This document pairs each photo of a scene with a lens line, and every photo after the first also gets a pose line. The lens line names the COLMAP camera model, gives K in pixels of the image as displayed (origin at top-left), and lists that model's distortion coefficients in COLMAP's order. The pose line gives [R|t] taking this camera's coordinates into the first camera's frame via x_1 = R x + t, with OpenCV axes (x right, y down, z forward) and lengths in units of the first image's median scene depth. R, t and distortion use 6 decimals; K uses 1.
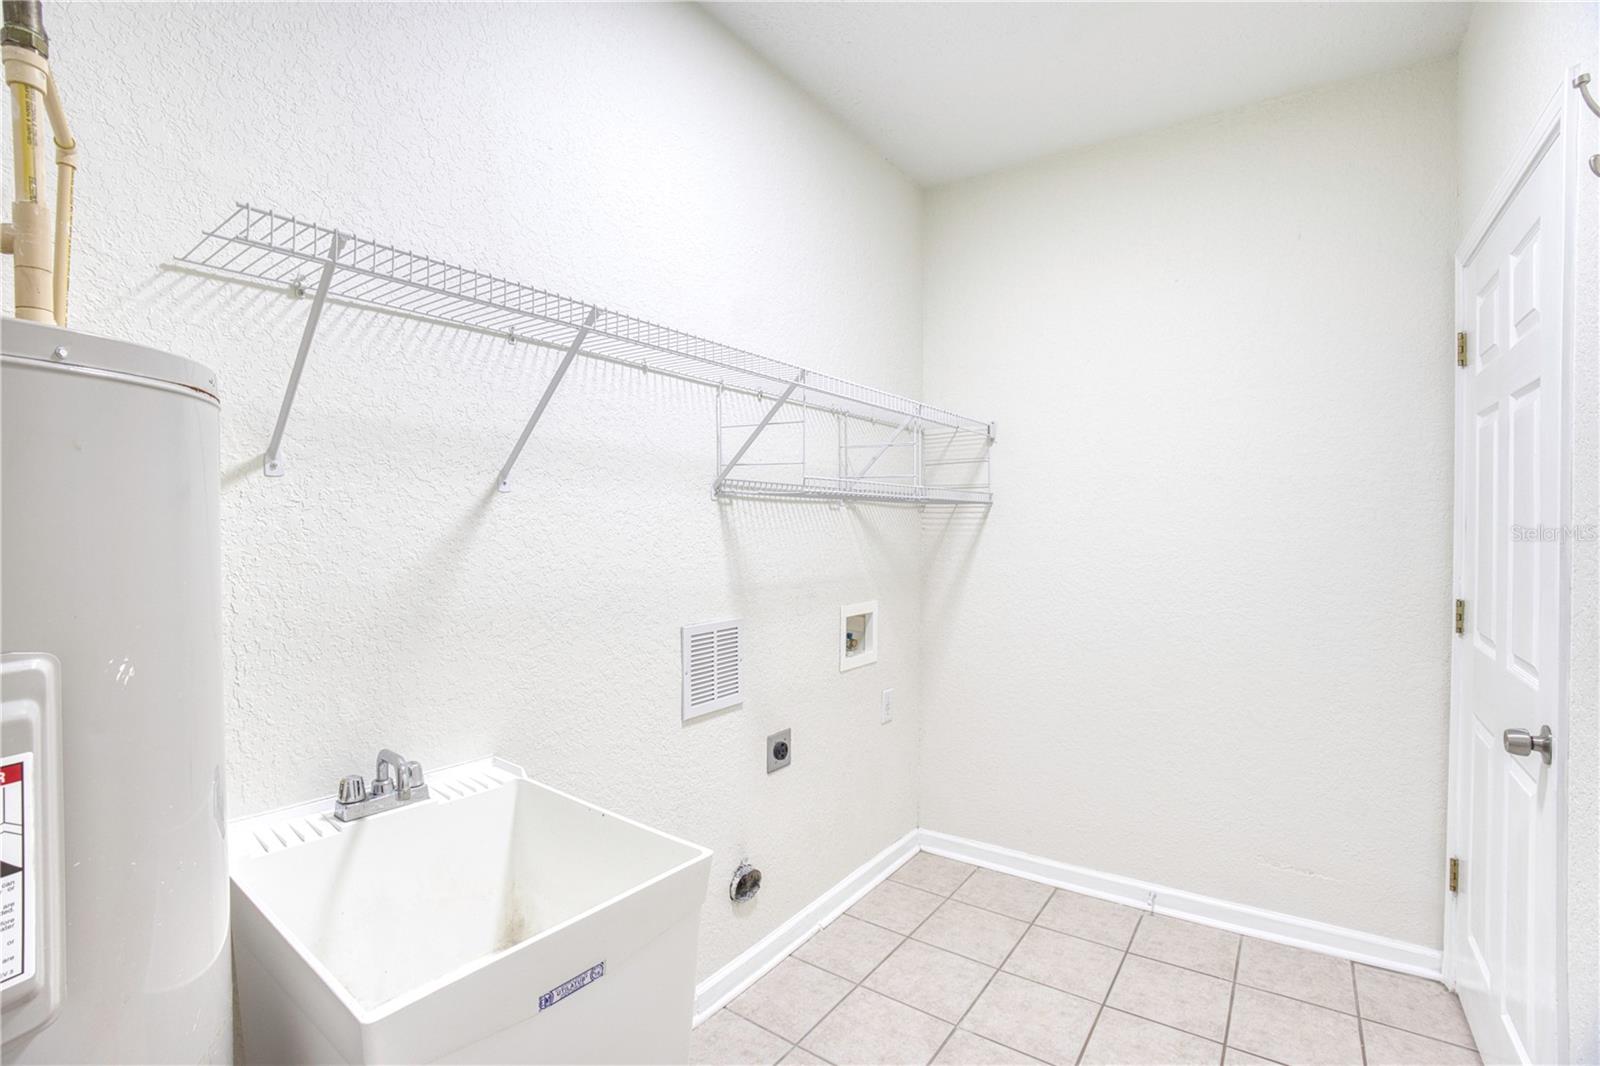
lens RADIAL K [[733.6, 0, 793.9], [0, 733.6, 524.4], [0, 0, 1]] dist [-0.125994, 0.034933]
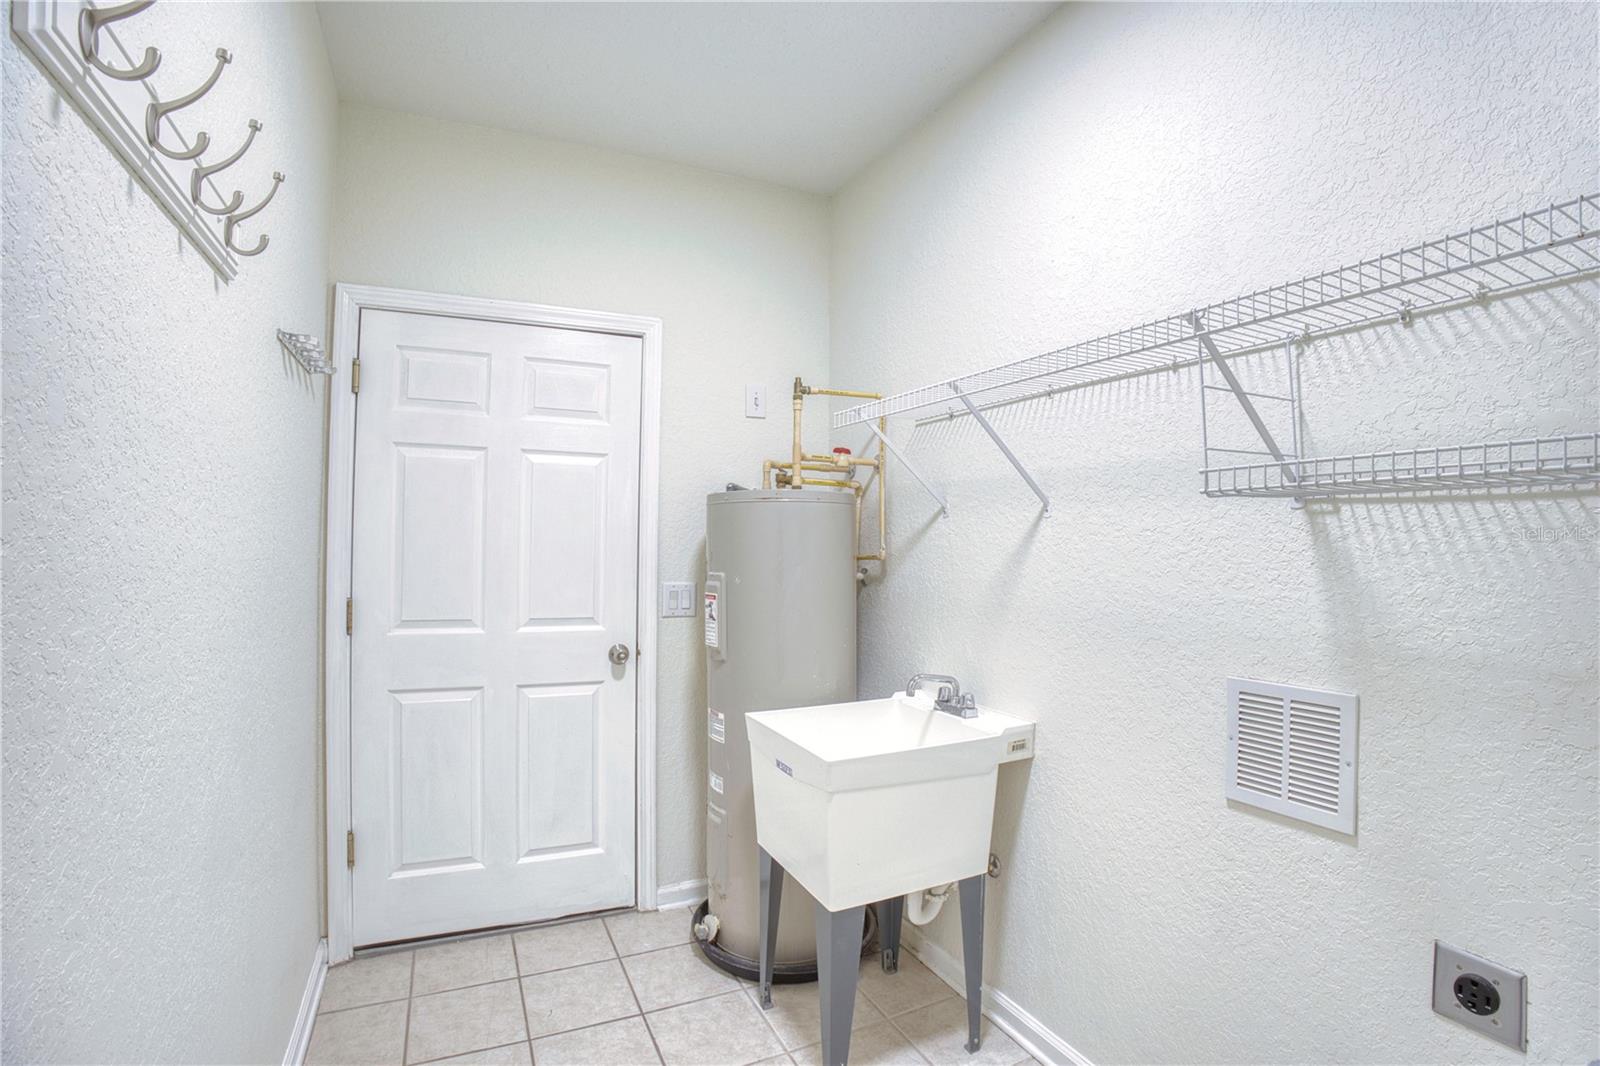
lens RADIAL K [[733.6, 0, 793.9], [0, 733.6, 524.4], [0, 0, 1]] dist [-0.125994, 0.034933]
pose [[-0.463938, -0.032505, -0.885271, 0.686608], [-0.014145, 0.999471, -0.029285, 0.007483], [0.885755, -0.001064, -0.464152, 0.889822]]
